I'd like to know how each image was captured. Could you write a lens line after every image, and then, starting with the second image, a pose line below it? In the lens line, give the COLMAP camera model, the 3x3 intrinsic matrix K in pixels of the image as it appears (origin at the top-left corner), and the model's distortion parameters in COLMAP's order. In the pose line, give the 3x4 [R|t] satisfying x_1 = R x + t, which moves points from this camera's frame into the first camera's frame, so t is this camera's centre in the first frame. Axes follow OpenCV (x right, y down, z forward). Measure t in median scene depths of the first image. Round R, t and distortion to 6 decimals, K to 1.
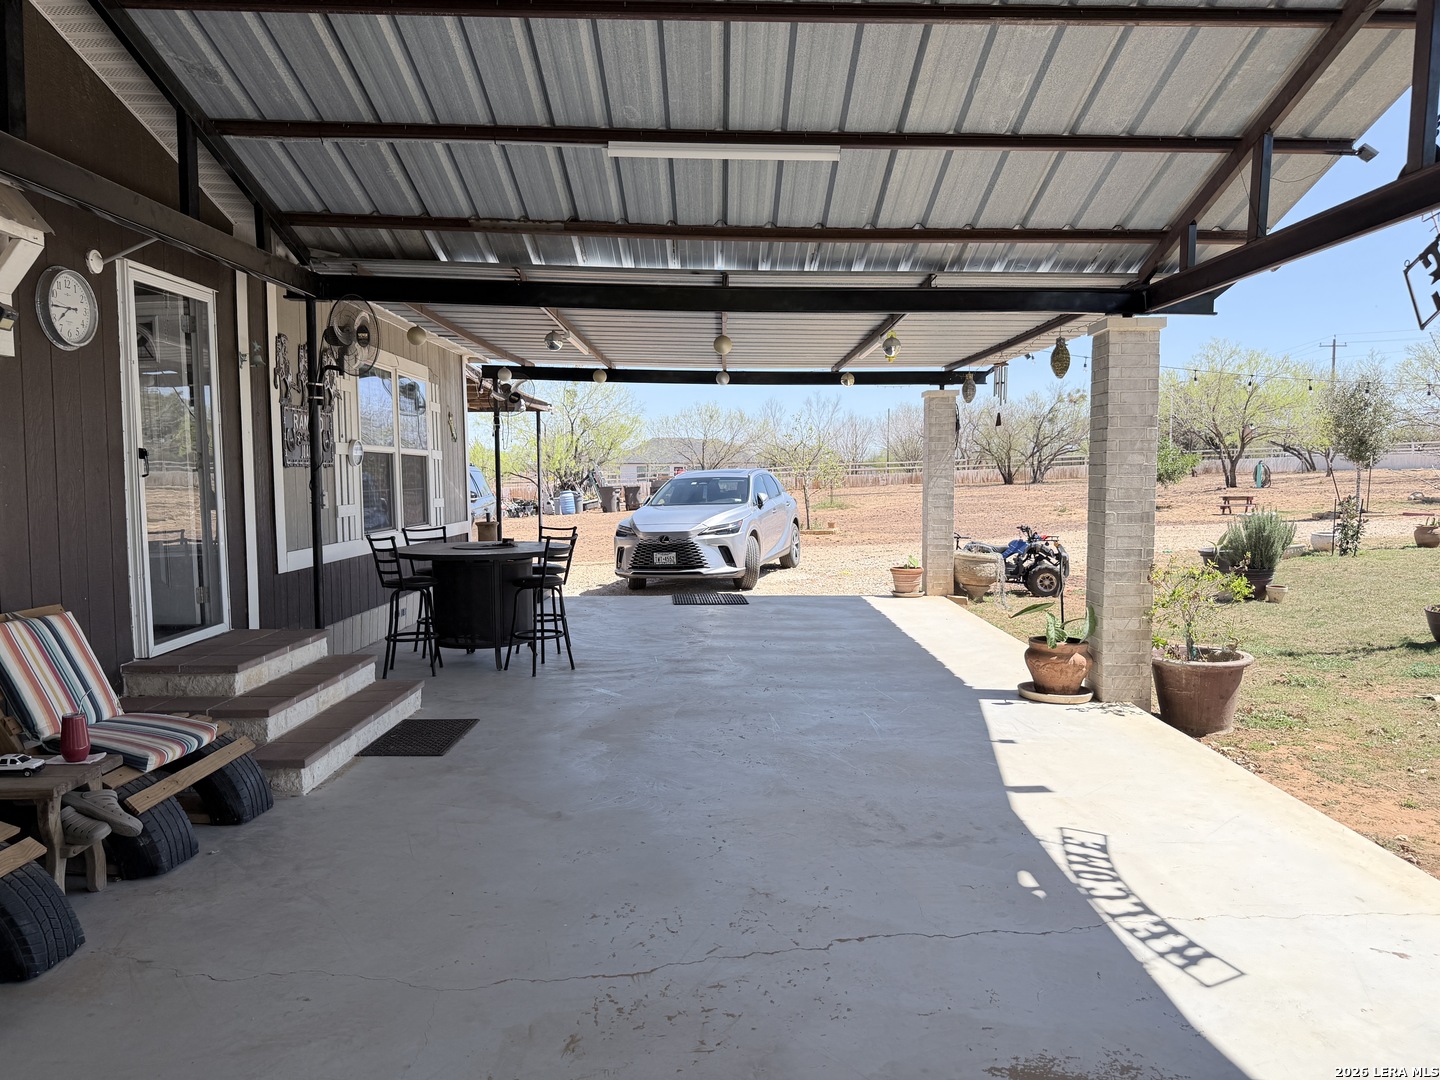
lens RADIAL K [[1004.9, 0, 719.6], [0, 1004.9, 539.9], [0, 0, 1]] dist [0.038477, -0.037255]
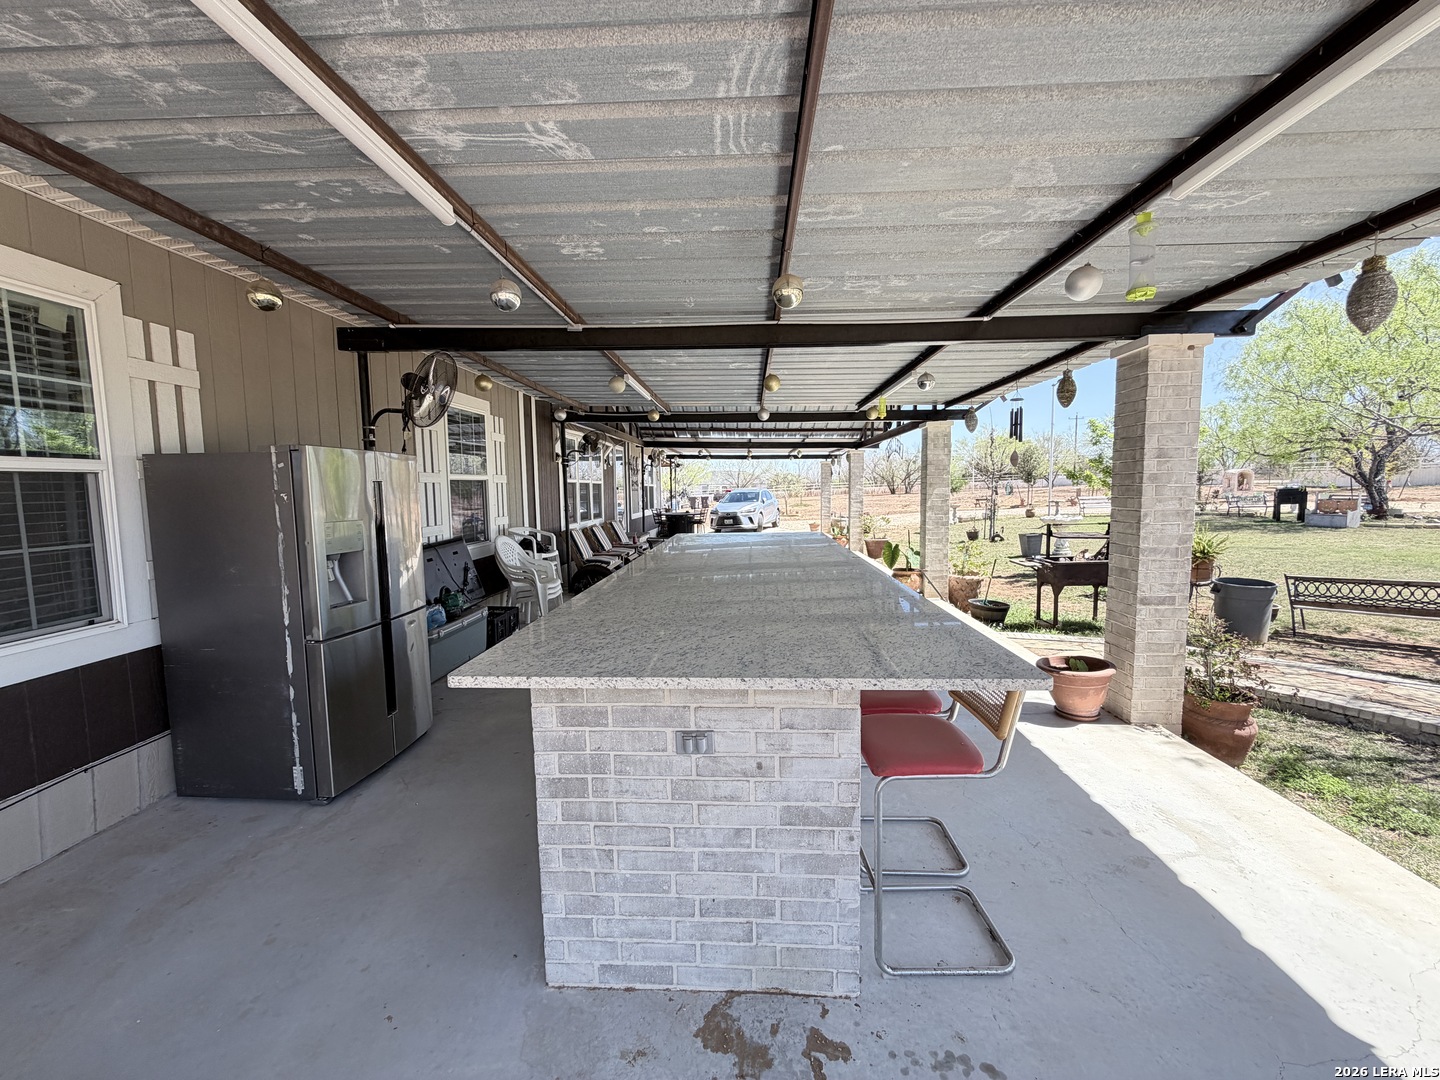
lens RADIAL K [[574.0, 0, 725.8], [0, 574.0, 538.0], [0, 0, 1]] dist [-0.001160, 0.000554]
pose [[0.999357, -0.006870, -0.035195, -0.006537], [0.007501, 0.999813, 0.017821, 0.035404], [0.035066, -0.018073, 0.999222, -0.584093]]
